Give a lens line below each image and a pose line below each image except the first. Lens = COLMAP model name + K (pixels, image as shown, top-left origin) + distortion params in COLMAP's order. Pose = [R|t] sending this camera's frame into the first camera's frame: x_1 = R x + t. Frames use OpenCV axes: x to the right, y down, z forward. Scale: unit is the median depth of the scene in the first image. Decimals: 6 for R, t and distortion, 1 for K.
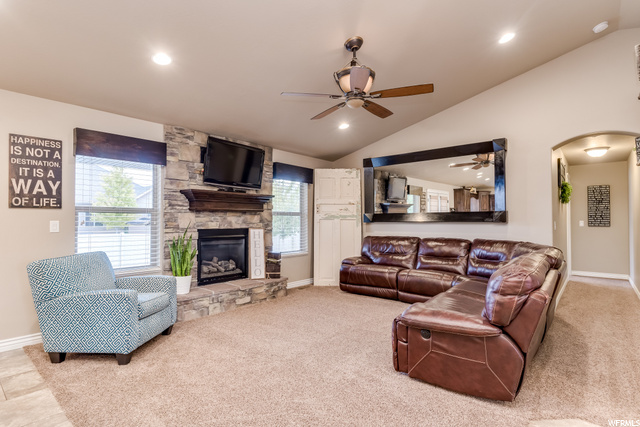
lens RADIAL K [[327.8, 0, 319.7], [0, 327.8, 215.2], [0, 0, 1]] dist [0.011413, -0.000757]
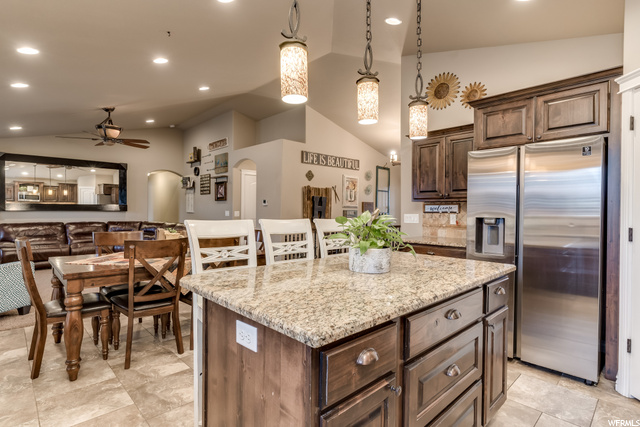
lens RADIAL K [[327.8, 0, 319.7], [0, 327.8, 215.2], [0, 0, 1]] dist [0.011413, -0.000757]
pose [[0.099892, -0.015465, 0.994878, -1.101484], [-0.018128, 0.999685, 0.017360, -0.006398], [-0.994833, -0.019769, 0.099580, -0.216062]]
